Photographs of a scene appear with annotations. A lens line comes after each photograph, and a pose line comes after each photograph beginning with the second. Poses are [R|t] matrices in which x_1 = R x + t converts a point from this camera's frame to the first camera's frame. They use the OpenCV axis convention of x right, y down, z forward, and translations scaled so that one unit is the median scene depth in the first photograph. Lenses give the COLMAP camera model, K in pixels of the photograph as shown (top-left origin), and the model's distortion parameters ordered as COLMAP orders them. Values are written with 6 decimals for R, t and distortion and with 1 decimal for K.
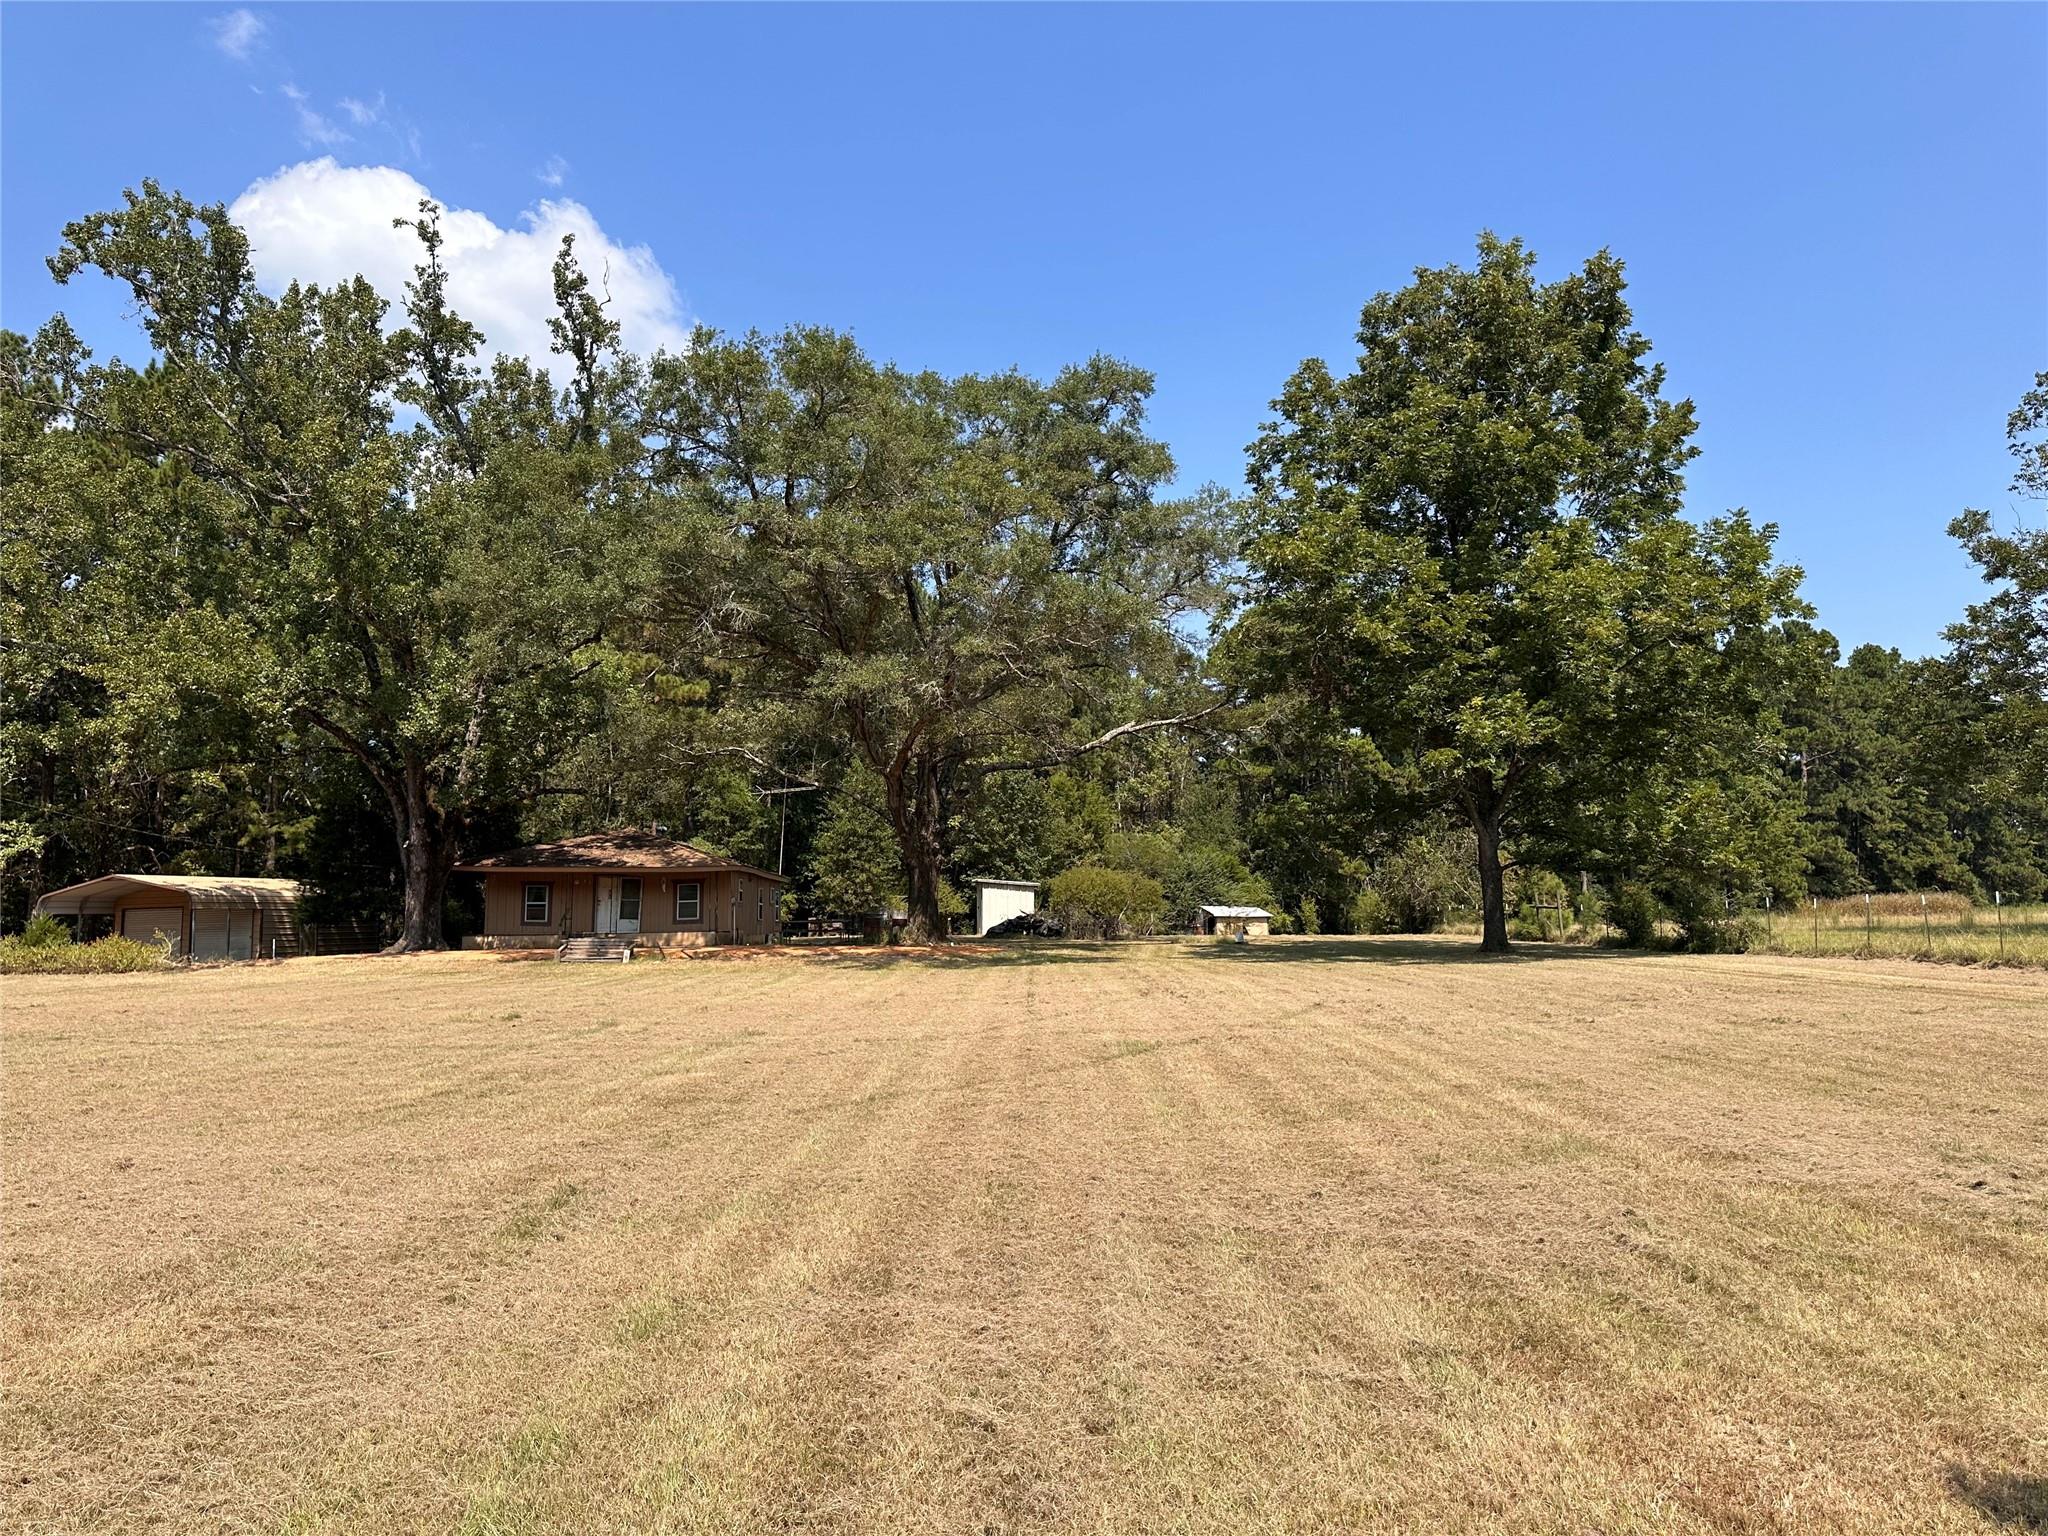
lens RADIAL K [[1394.4, 0, 1063.5], [0, 1394.4, 772.3], [0, 0, 1]] dist [0.086882, -0.115705]
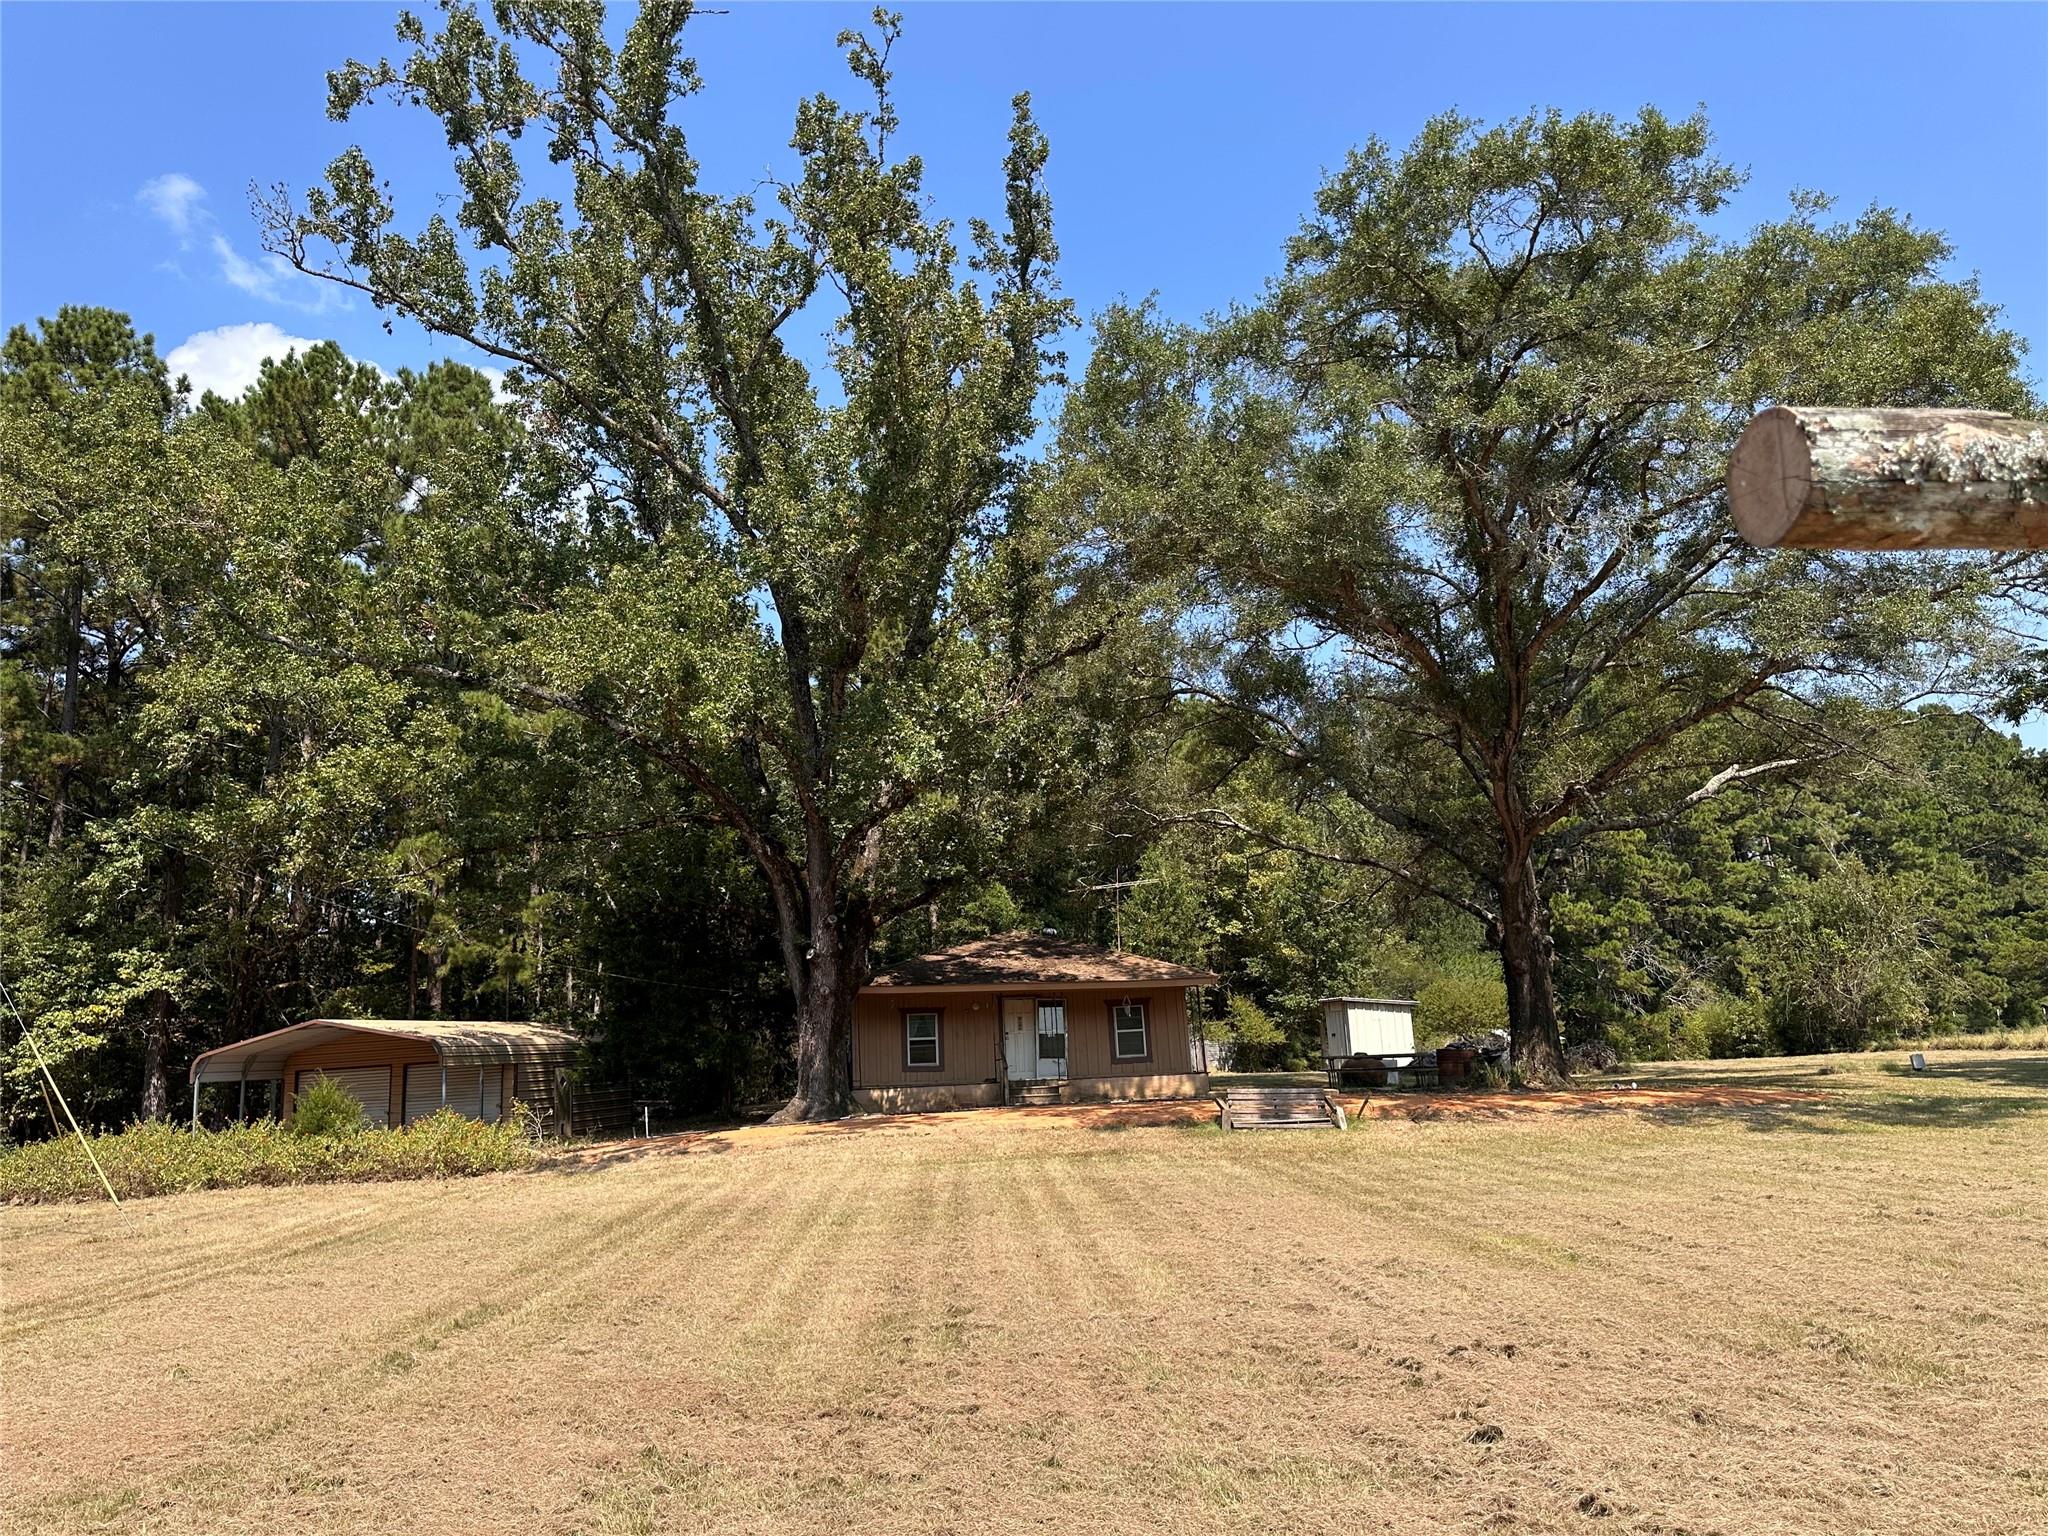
lens RADIAL K [[1391.9, 0, 1026.7], [0, 1391.9, 777.7], [0, 0, 1]] dist [0.139614, -0.224192]
pose [[0.998549, -0.023074, 0.048664, -0.385857], [0.027370, 0.995607, -0.089539, 0.028957], [-0.046384, 0.090741, 0.994794, 0.313236]]
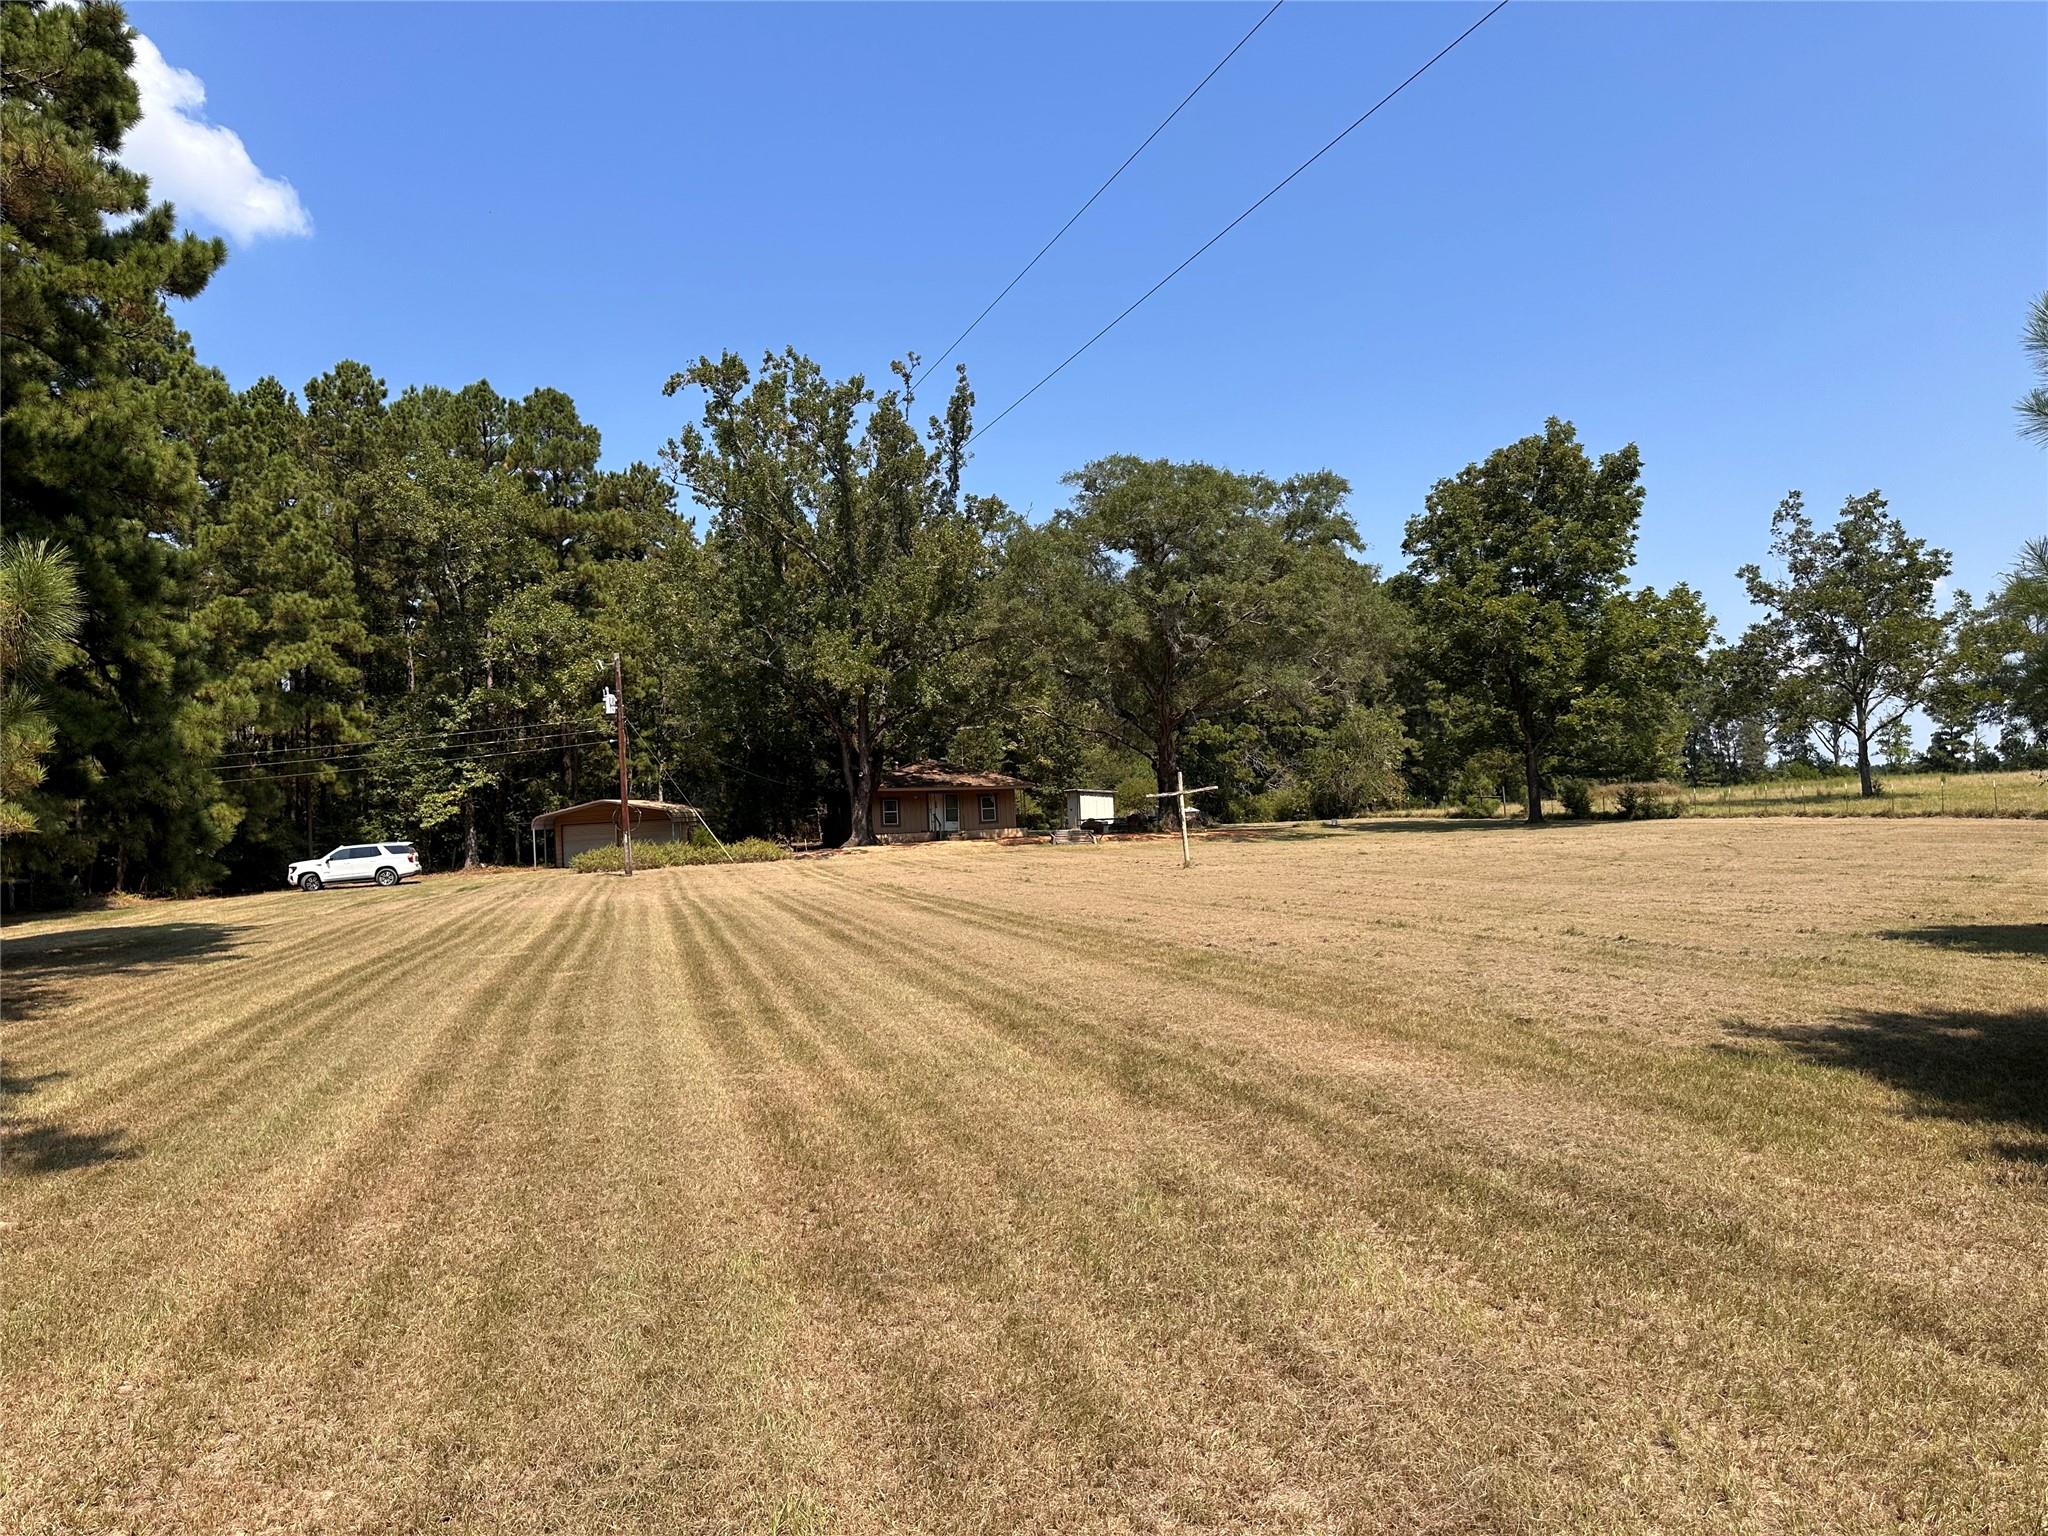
lens RADIAL K [[1406.8, 0, 992.6], [0, 1406.8, 796.7], [0, 0, 1]] dist [0.013590, -0.023894]
pose [[0.972541, -0.024879, 0.231399, -0.665695], [0.004716, 0.996172, 0.087286, -0.054829], [-0.232685, -0.083798, 0.968935, -0.482621]]
